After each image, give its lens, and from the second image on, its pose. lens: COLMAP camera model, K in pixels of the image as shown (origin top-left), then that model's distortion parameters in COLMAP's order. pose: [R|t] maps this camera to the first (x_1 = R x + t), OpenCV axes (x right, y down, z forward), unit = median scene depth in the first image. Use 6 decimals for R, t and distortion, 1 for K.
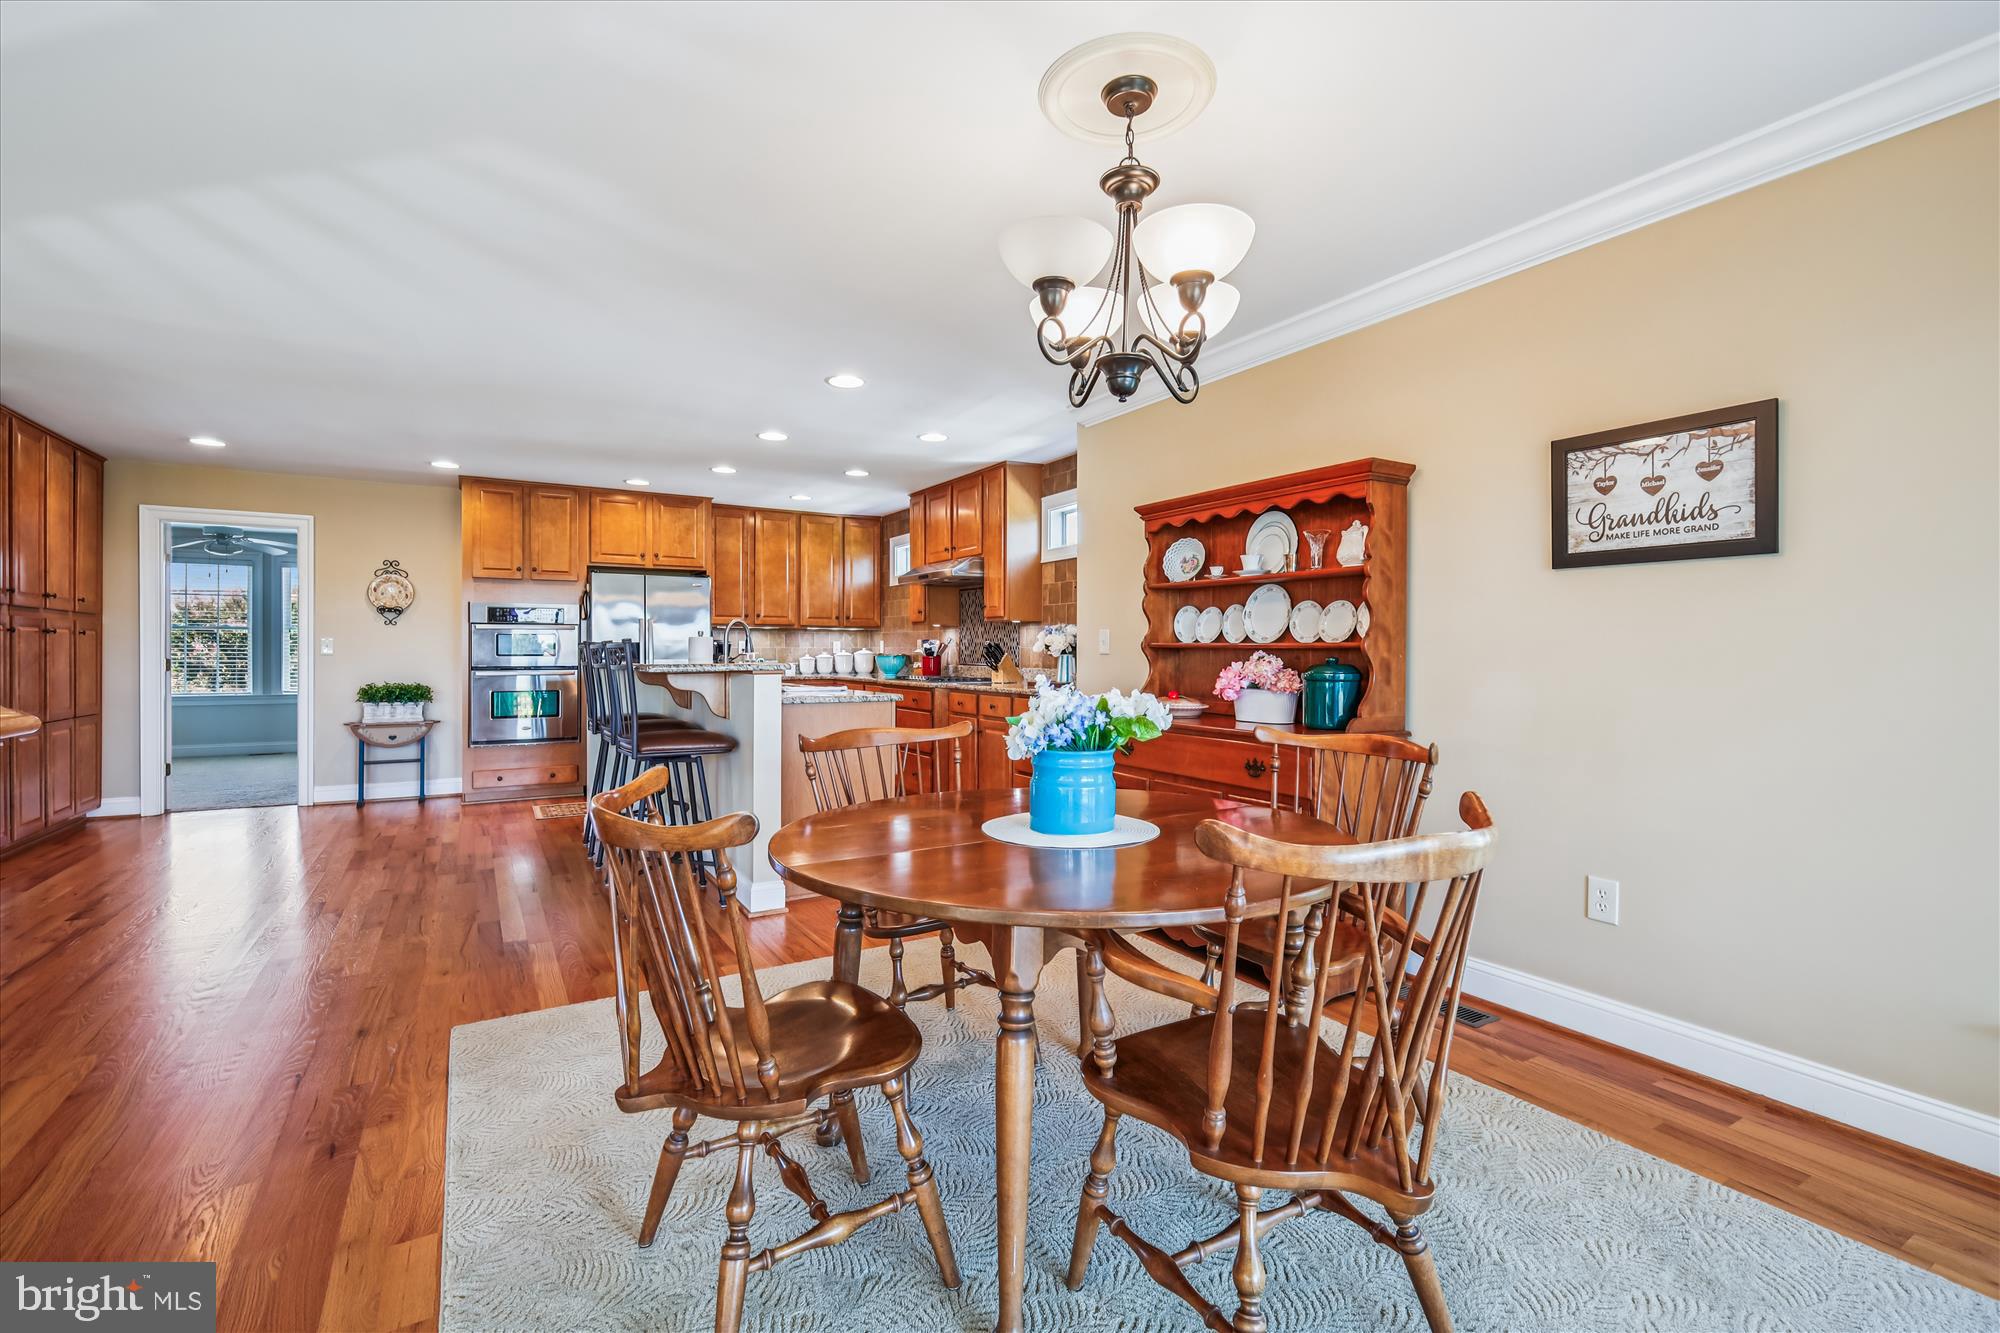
lens RADIAL K [[885.0, 0, 999.8], [0, 885.0, 650.7], [0, 0, 1]] dist [0.003127, -0.000439]
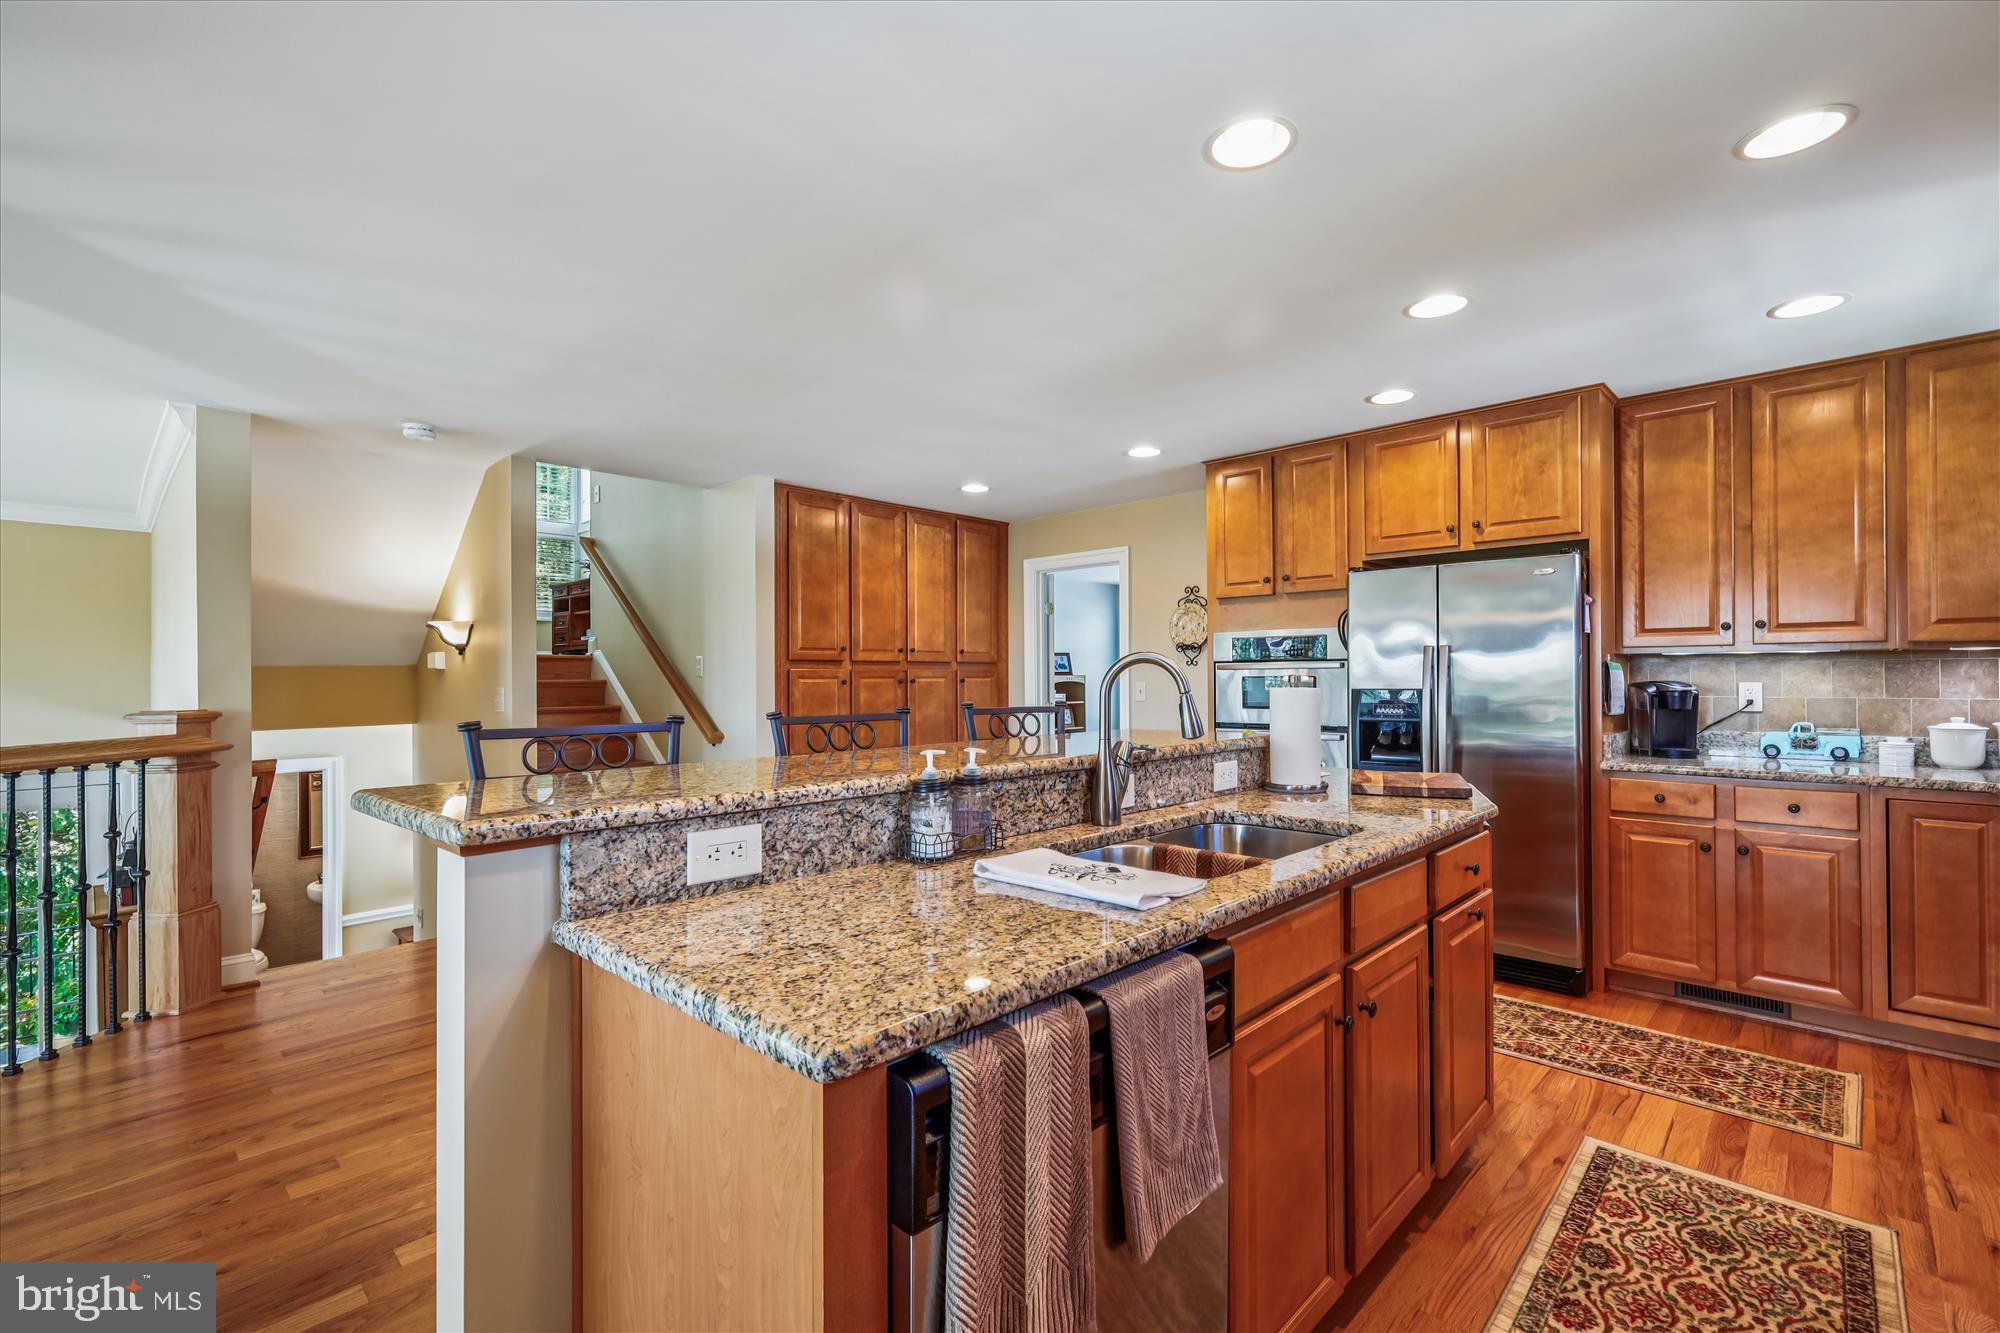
lens RADIAL K [[885.0, 0, 1004.7], [0, 885.0, 671.6], [0, 0, 1]] dist [0.003127, -0.000439]
pose [[0.264741, -0.008569, -0.964281, 0.052939], [0.006387, 0.999954, -0.007132, -0.019138], [0.964298, -0.004271, 0.264784, 0.629920]]
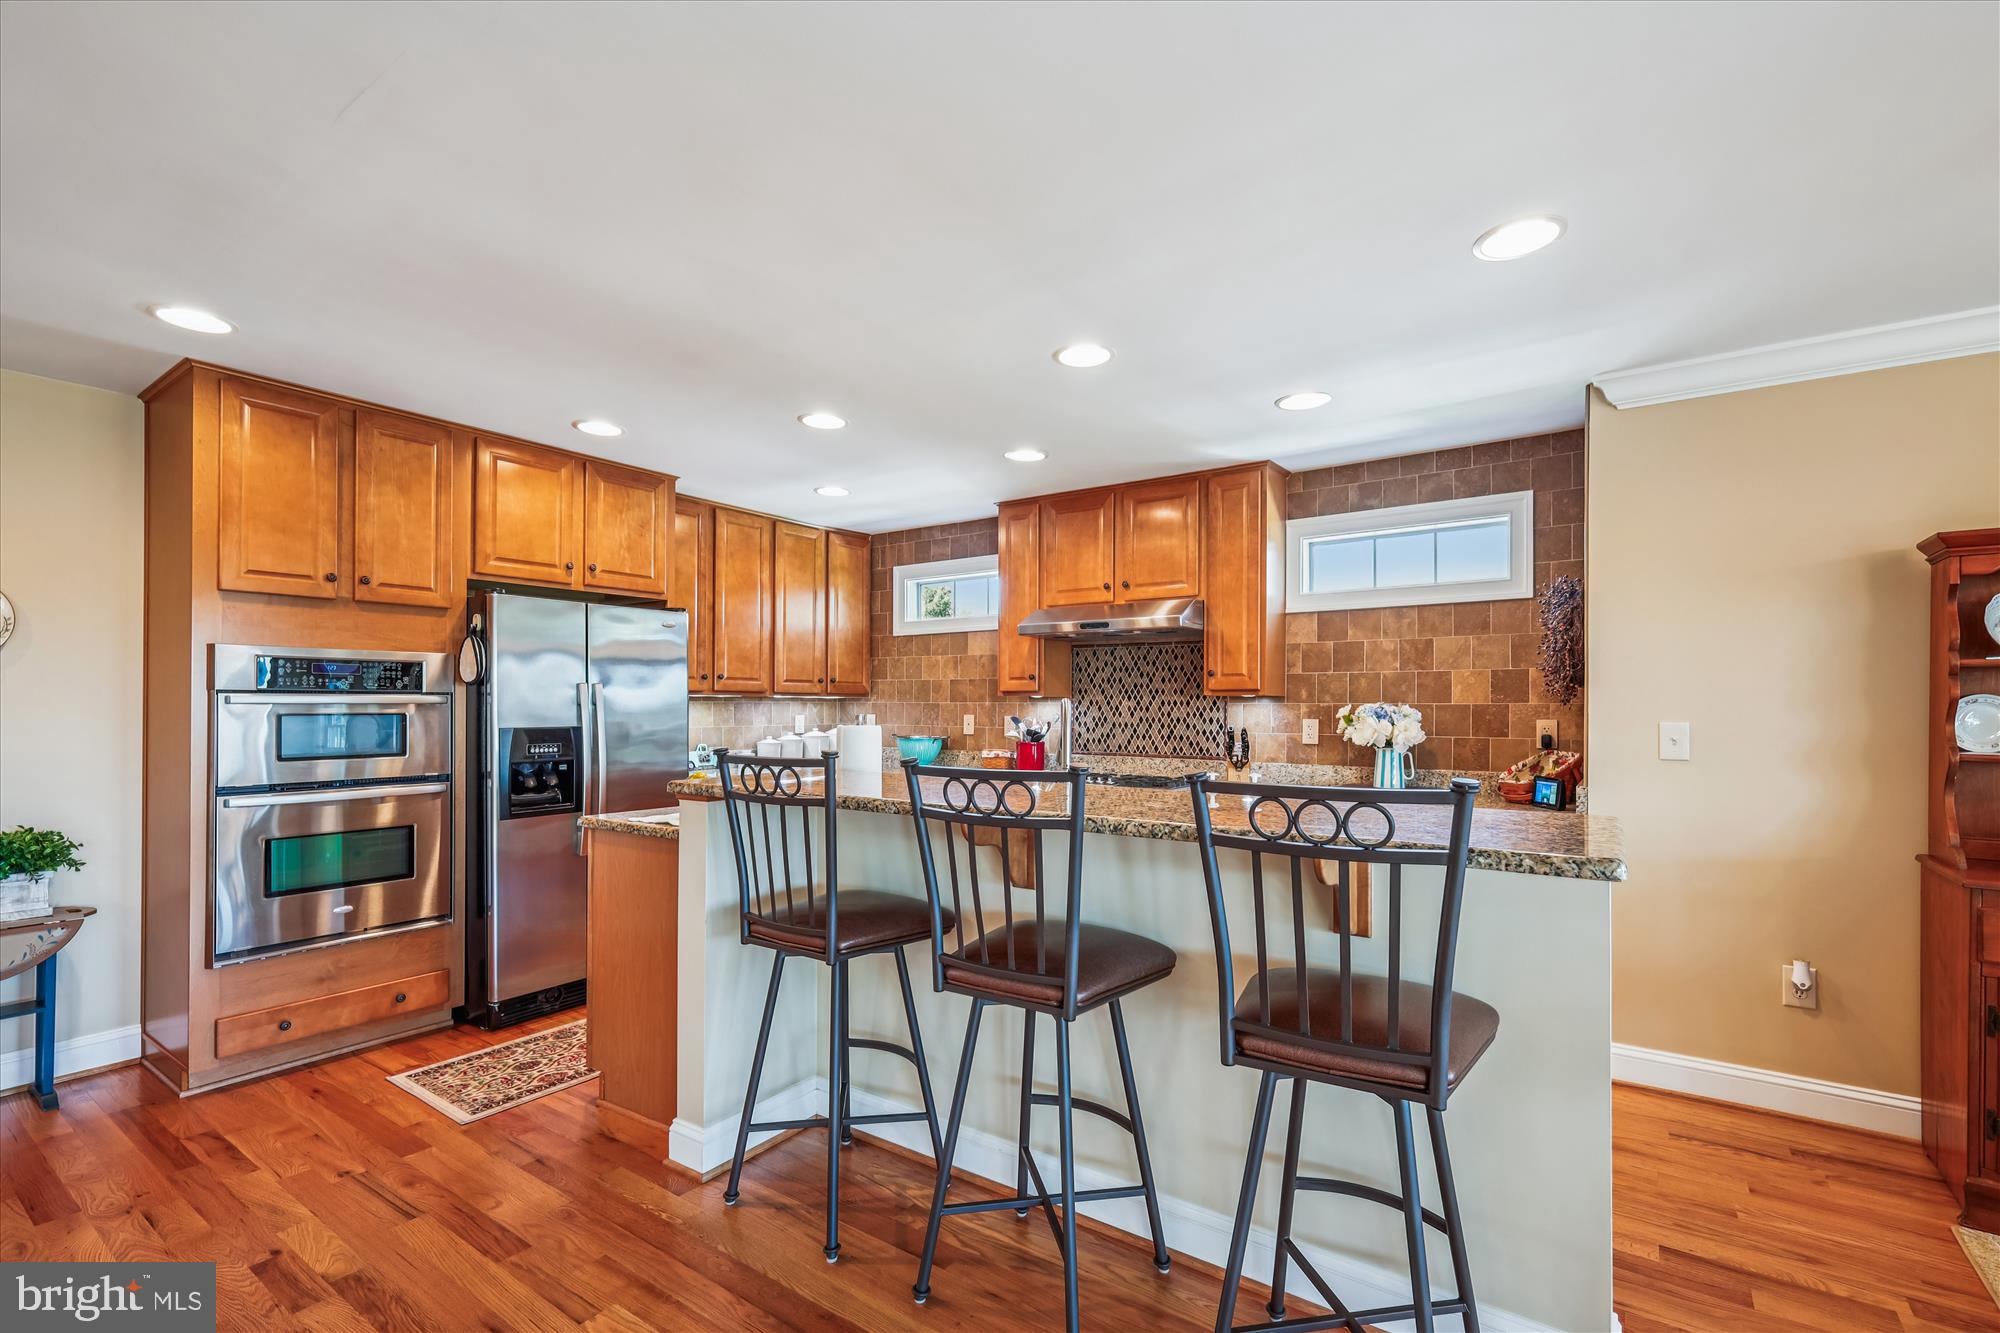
lens RADIAL K [[885.0, 0, 1009.0], [0, 885.0, 698.1], [0, 0, 1]] dist [0.003127, -0.000439]
pose [[0.912566, 0.004656, 0.408903, -0.404648], [-0.002454, 0.999980, -0.005910, -0.025414], [-0.408922, 0.004390, 0.912559, 0.414652]]
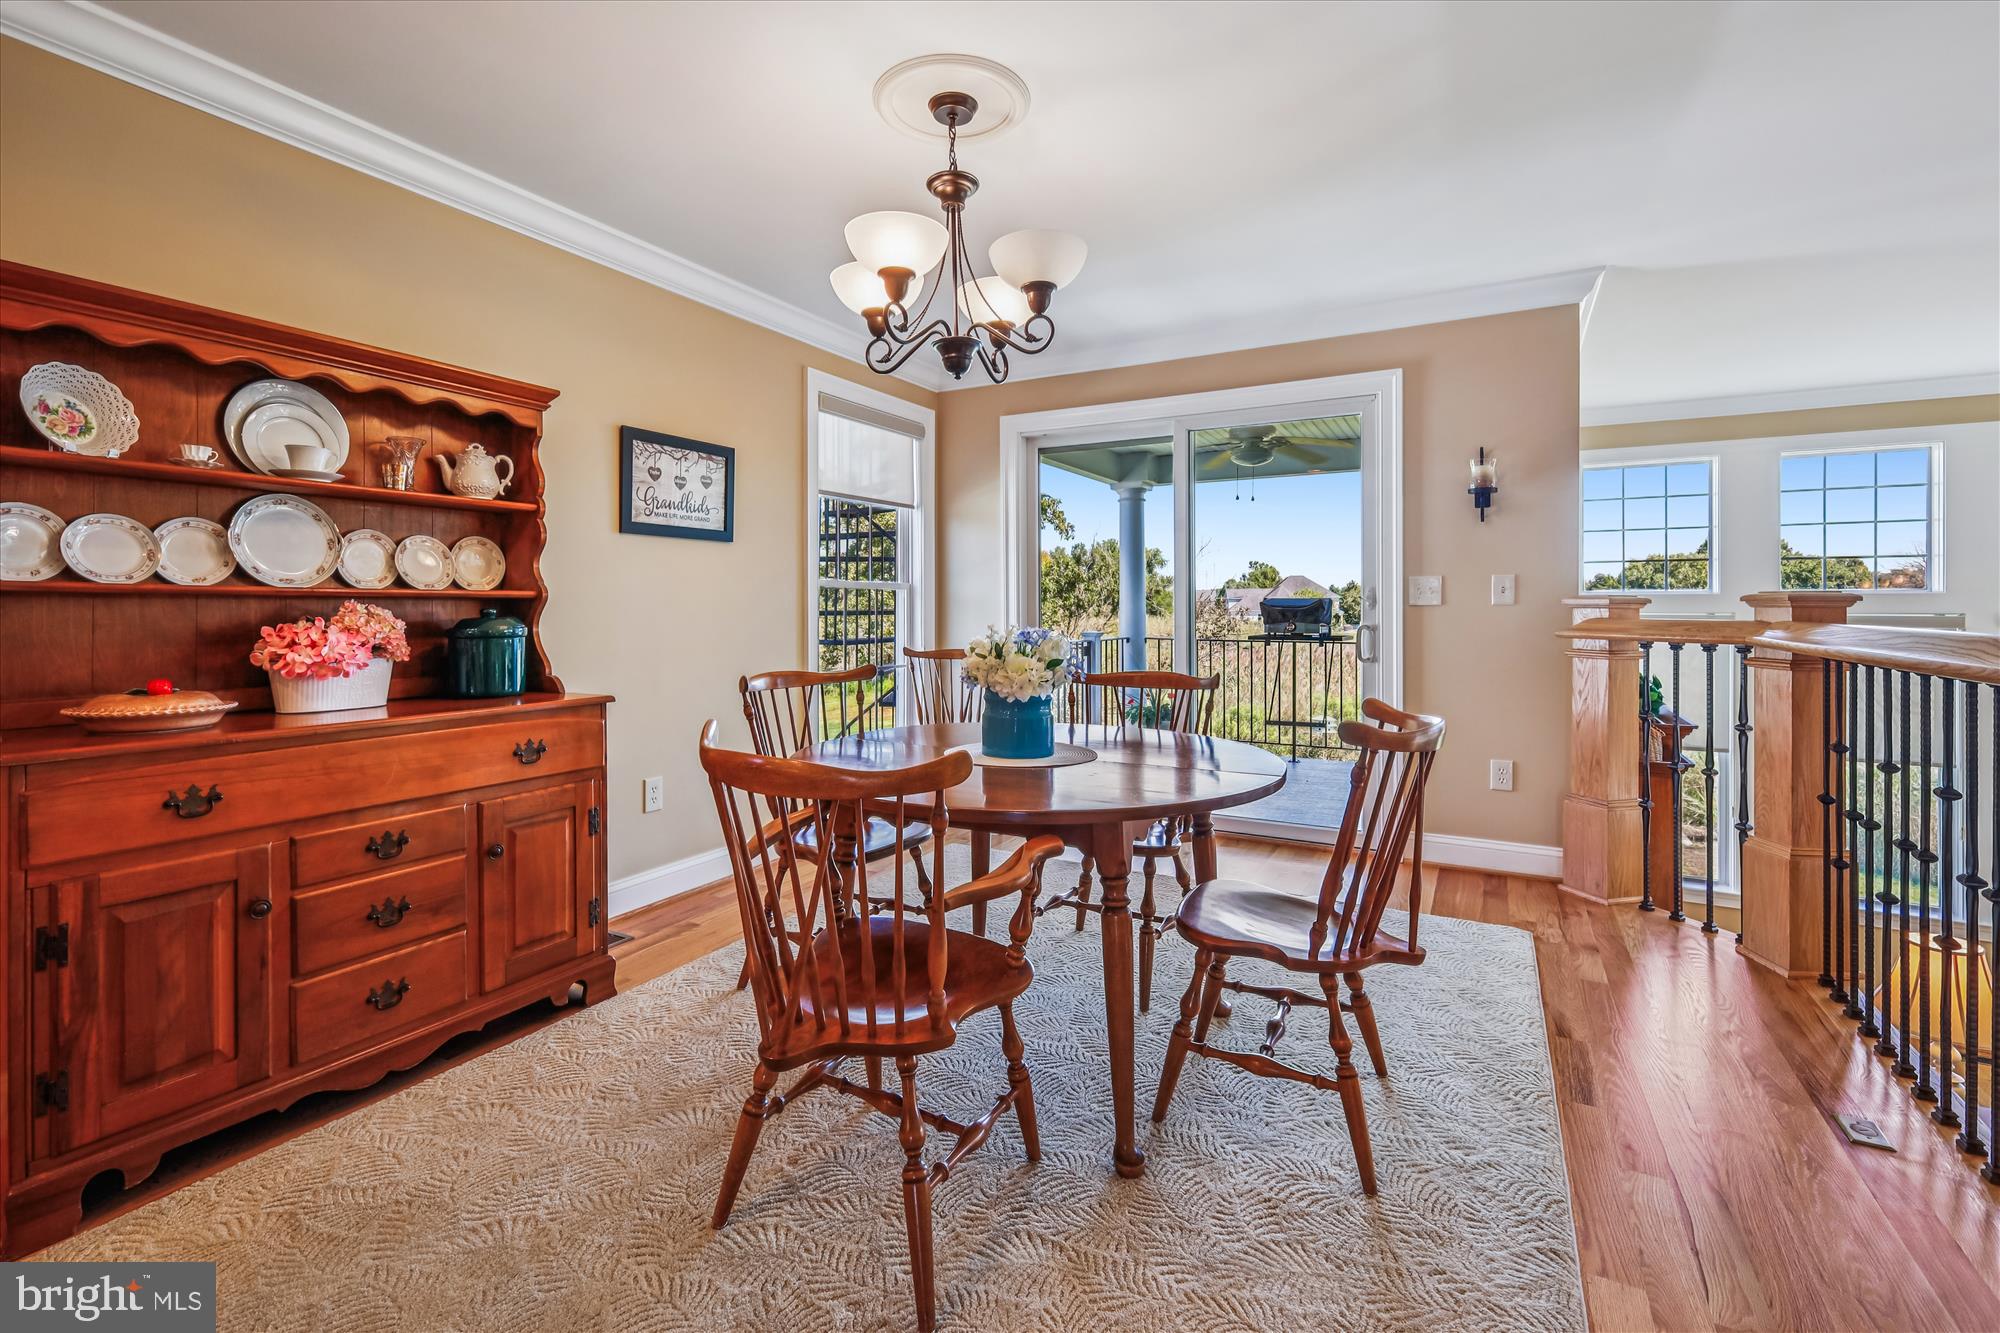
lens RADIAL K [[885.0, 0, 981.1], [0, 885.0, 623.3], [0, 0, 1]] dist [0.003127, -0.000439]
pose [[-0.488490, -0.019650, 0.872348, -0.259569], [0.000670, 0.999738, 0.022894, 0.000870], [-0.872569, 0.011768, -0.488349, 0.463971]]
